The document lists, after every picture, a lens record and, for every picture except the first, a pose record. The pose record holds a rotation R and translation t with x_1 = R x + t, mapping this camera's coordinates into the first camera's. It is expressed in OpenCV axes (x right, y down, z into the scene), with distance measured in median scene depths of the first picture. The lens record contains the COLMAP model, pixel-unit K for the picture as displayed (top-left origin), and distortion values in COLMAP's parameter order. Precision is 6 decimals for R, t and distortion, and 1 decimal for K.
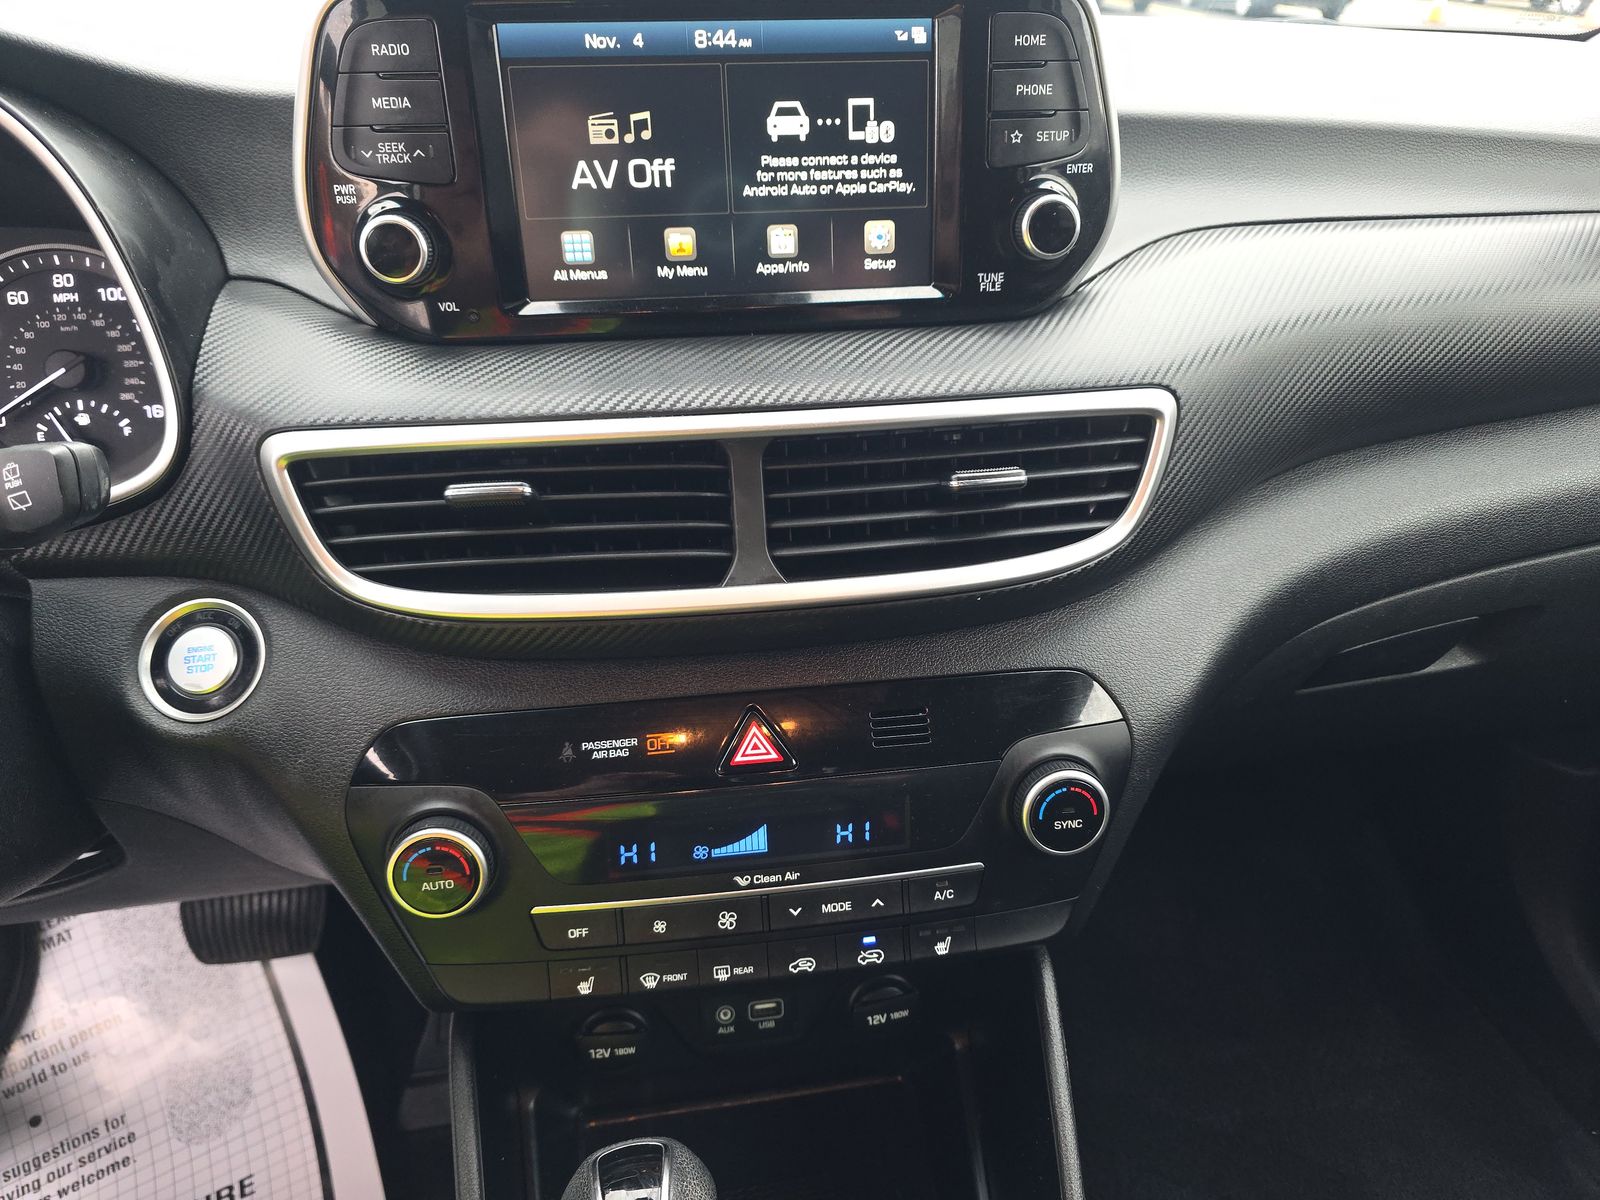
lens RADIAL K [[1052.4, 0, 800.0], [0, 1052.4, 600.0], [0, 0, 1]] dist [0.051865, -0.040567]
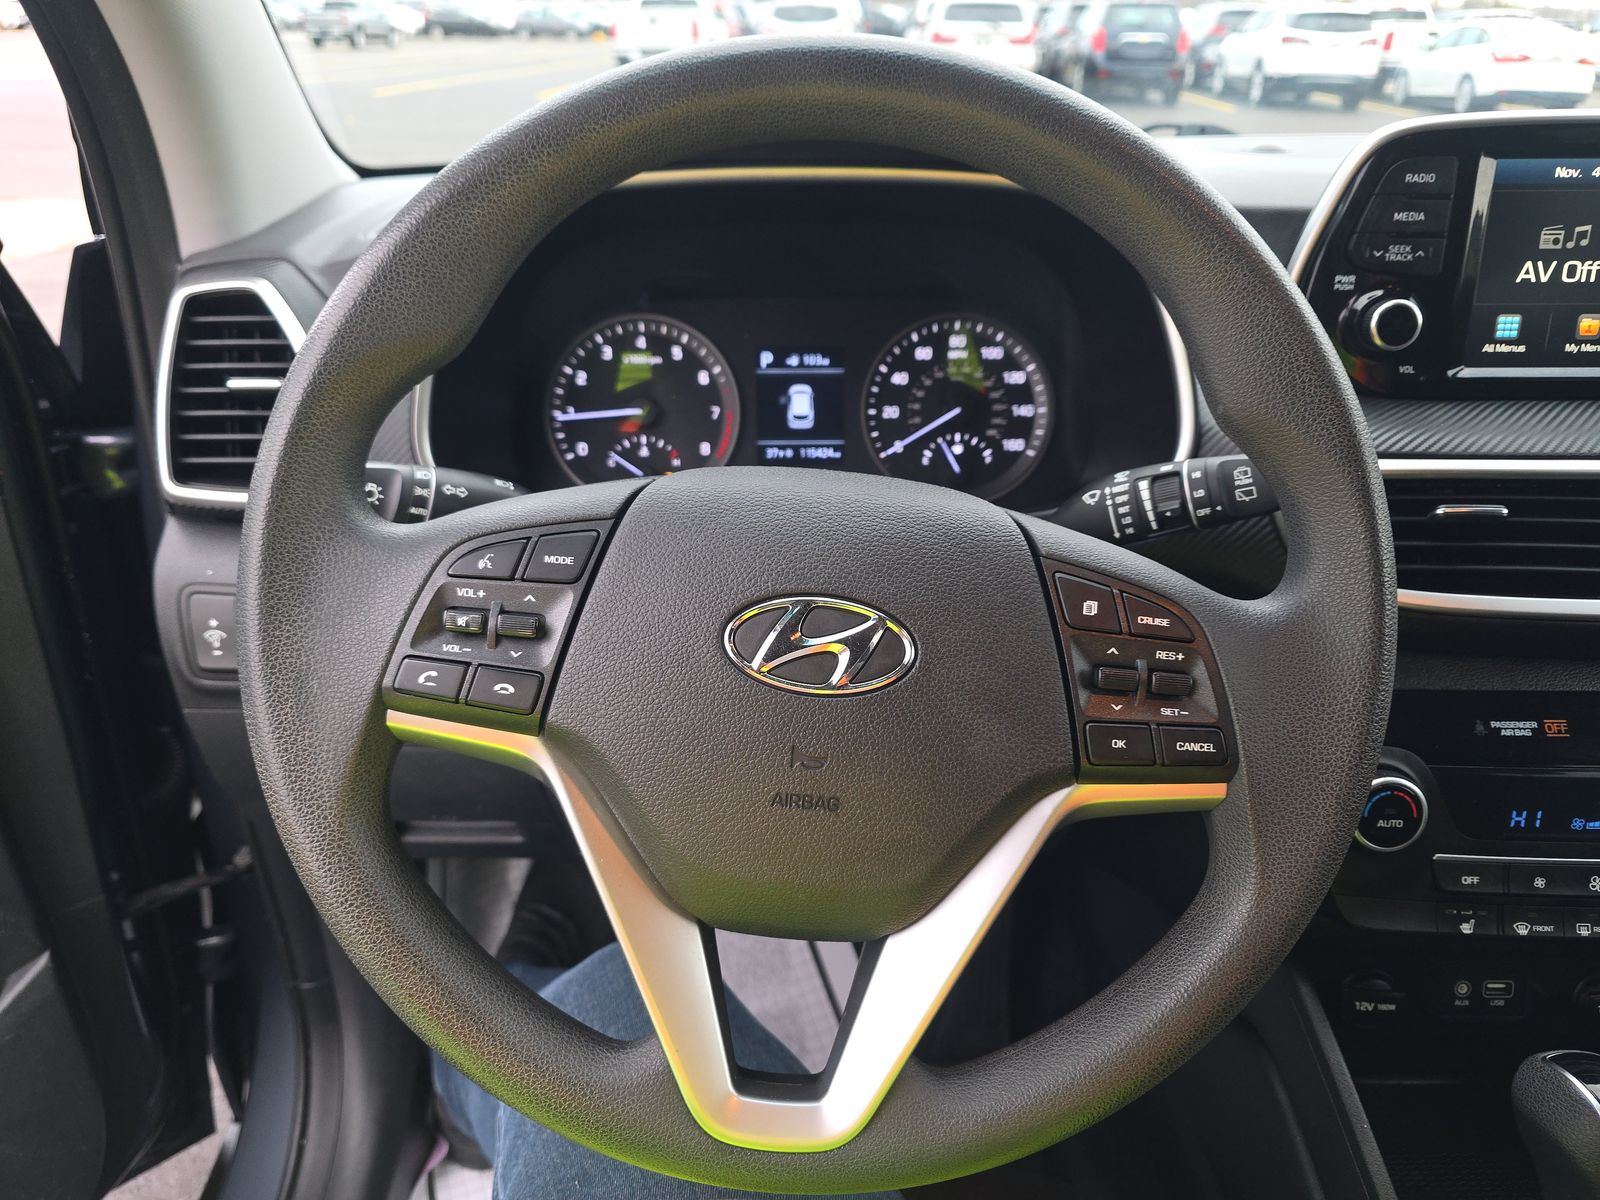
lens RADIAL K [[1069.3, 0, 800.0], [0, 1069.3, 600.0], [0, 0, 1]] dist [0.021448, -0.007336]
pose [[0.991297, 0.065254, -0.114336, -0.873202], [-0.073742, 0.994700, -0.071652, 0.144693], [0.109055, 0.079460, 0.990855, -0.338510]]
